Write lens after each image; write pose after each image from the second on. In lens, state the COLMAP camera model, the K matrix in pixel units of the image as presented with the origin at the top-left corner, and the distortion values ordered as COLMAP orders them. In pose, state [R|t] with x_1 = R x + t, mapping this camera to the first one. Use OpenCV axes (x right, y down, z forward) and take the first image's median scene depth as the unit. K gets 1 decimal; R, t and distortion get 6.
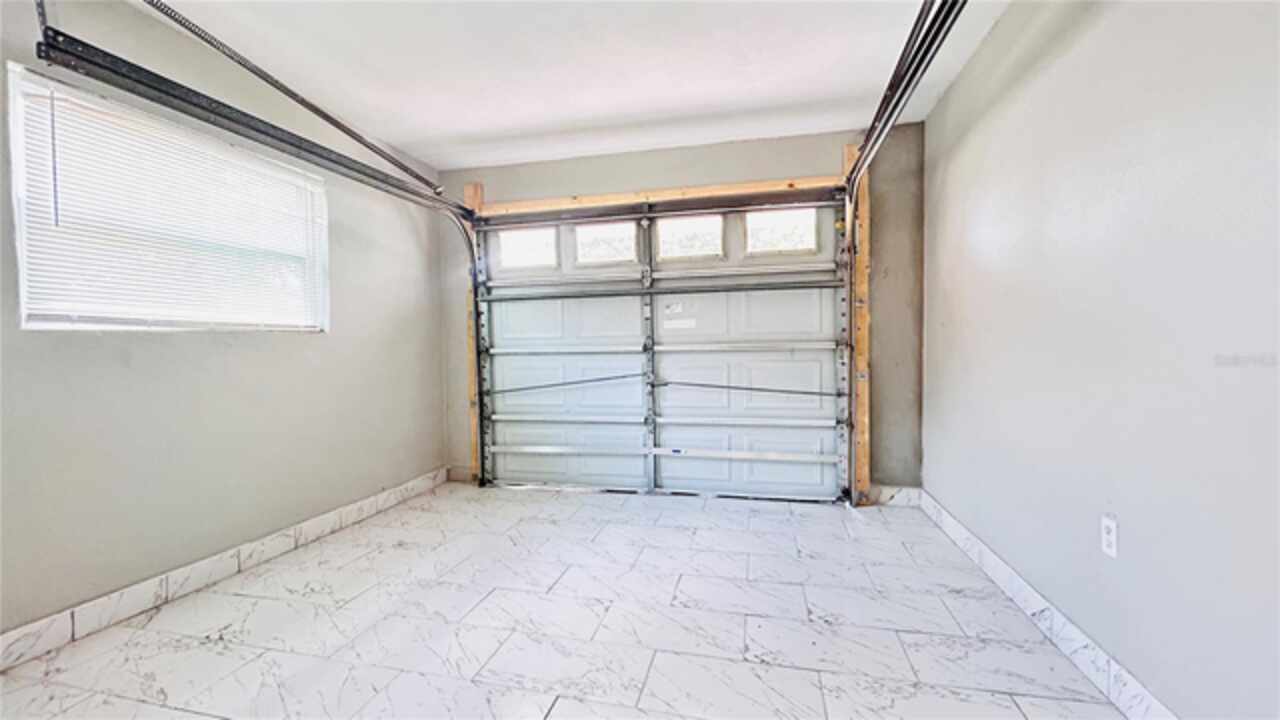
lens RADIAL K [[517.1, 0, 637.8], [0, 517.1, 359.9], [0, 0, 1]] dist [-0.000626, 0.001026]
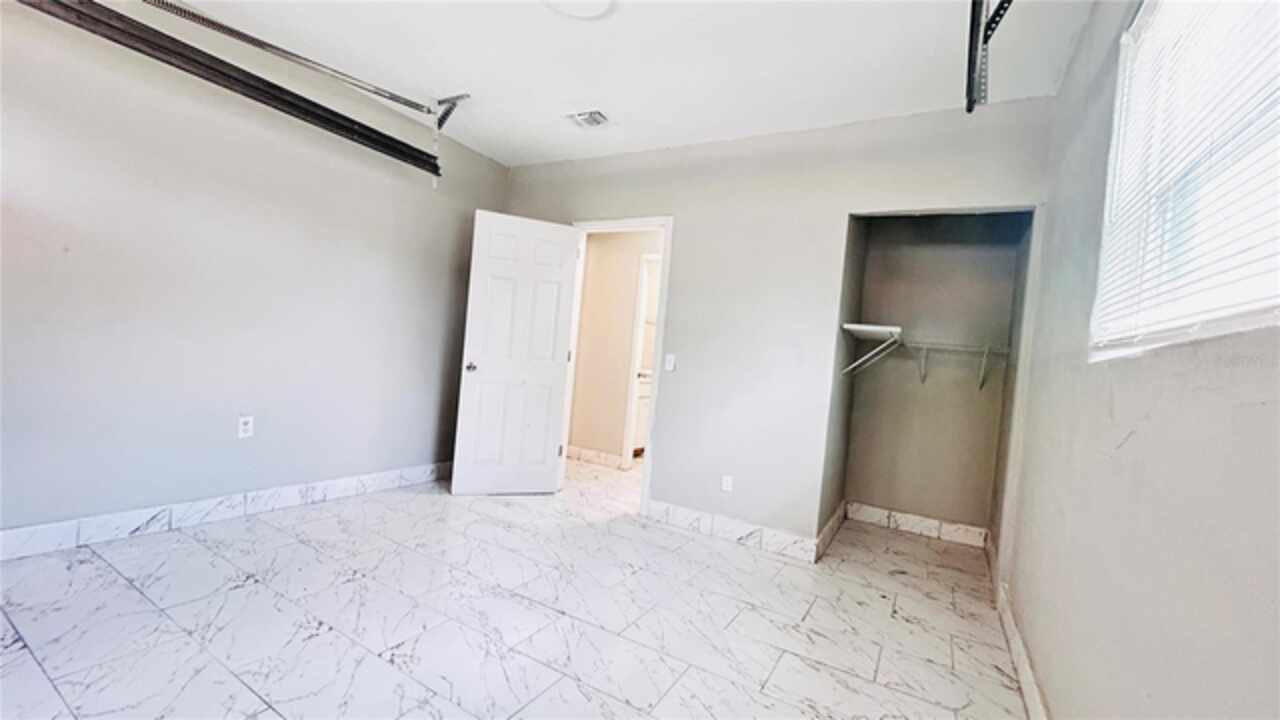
lens RADIAL K [[517.1, 0, 637.8], [0, 517.1, 359.9], [0, 0, 1]] dist [-0.000626, 0.001026]
pose [[-0.952440, -0.079147, 0.294270, -0.716382], [-0.073950, 0.996847, 0.028762, -0.030727], [-0.295618, 0.005633, -0.955289, 1.894803]]
